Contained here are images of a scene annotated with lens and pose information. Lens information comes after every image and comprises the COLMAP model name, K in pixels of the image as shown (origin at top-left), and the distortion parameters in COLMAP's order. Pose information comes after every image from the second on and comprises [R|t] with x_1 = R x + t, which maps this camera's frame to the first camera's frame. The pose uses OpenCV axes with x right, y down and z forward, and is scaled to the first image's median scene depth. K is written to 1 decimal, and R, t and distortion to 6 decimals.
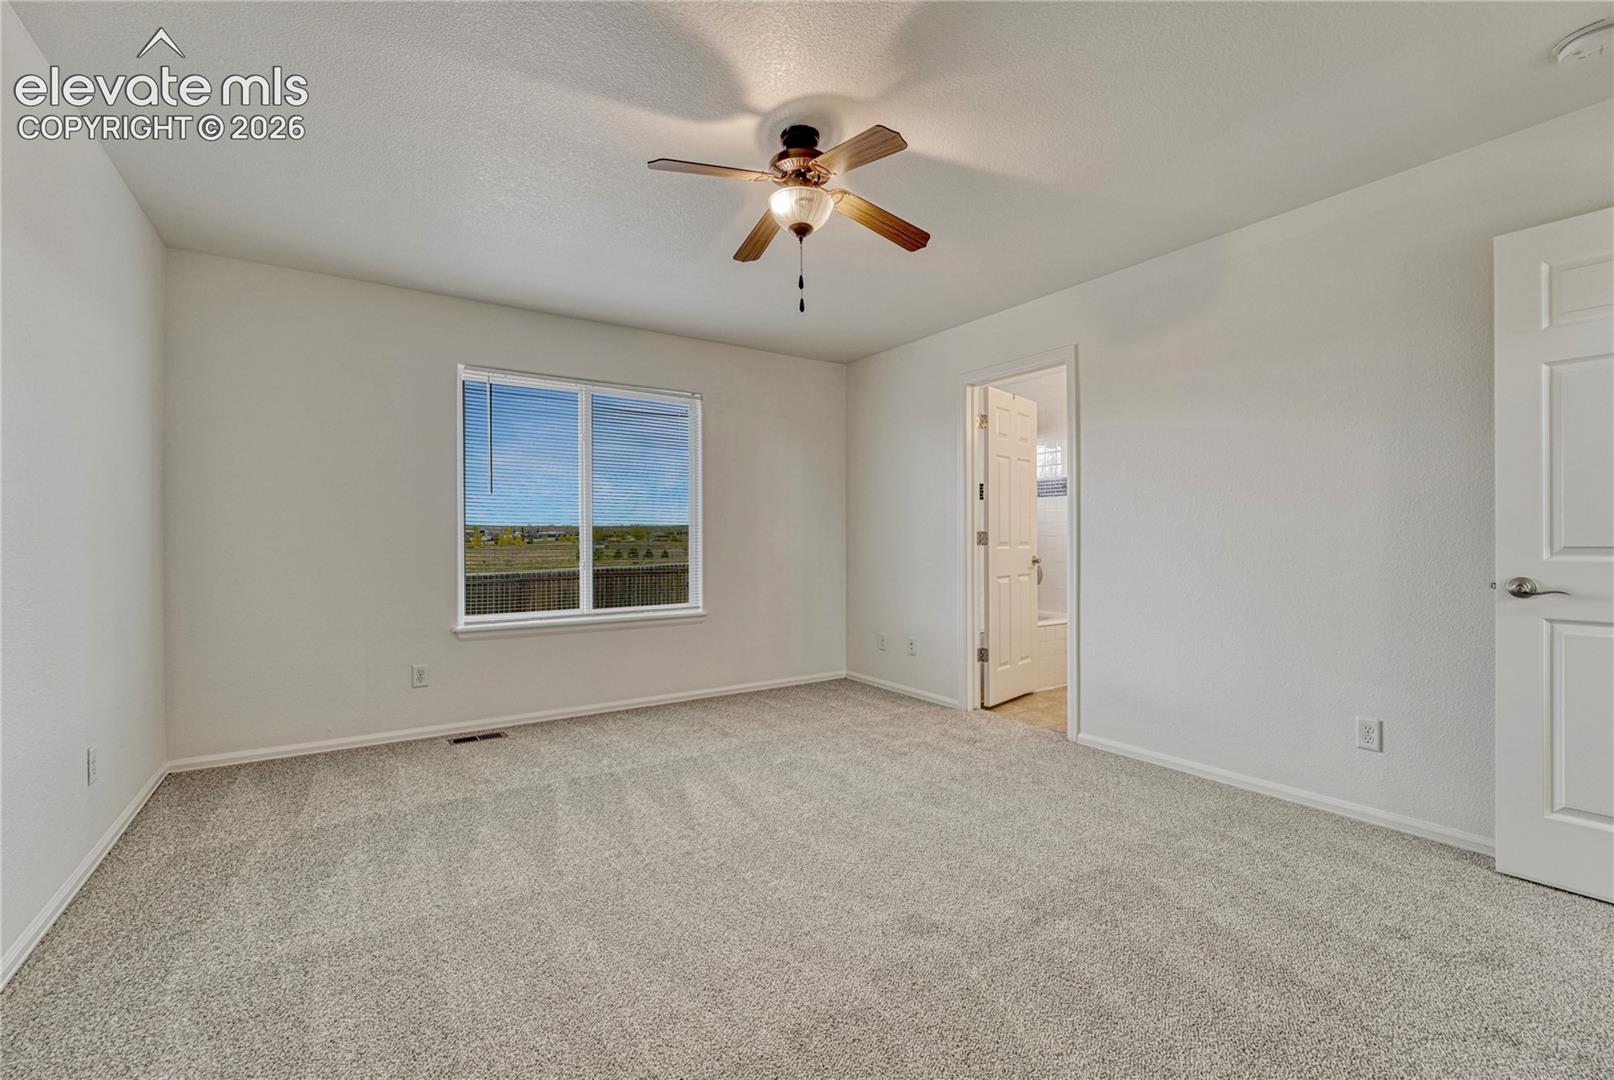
lens RADIAL K [[688.8, 0, 803.6], [0, 688.8, 538.7], [0, 0, 1]] dist [-0.001315, -0.000381]
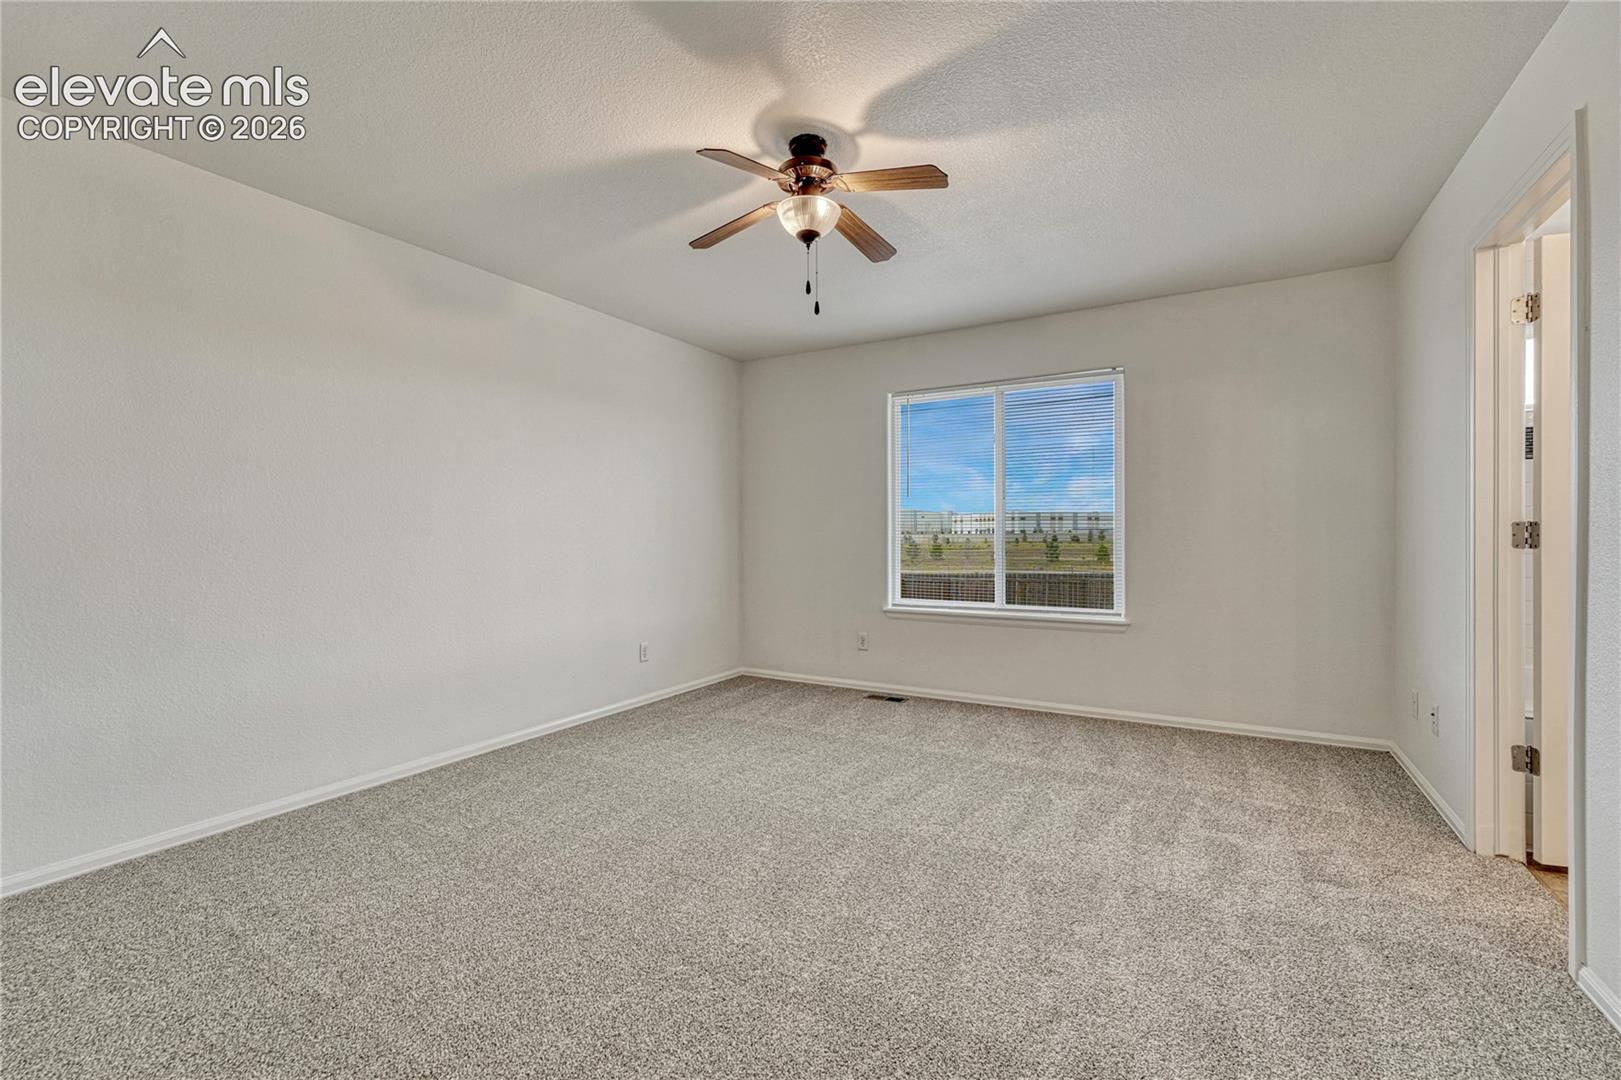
lens RADIAL K [[691.7, 0, 807.0], [0, 691.7, 538.7], [0, 0, 1]] dist [-0.001315, -0.000381]
pose [[0.442036, 0.004783, -0.896985, 0.547604], [0.002176, 0.999977, 0.006404, -0.002711], [0.896995, -0.004783, 0.442016, 0.320925]]
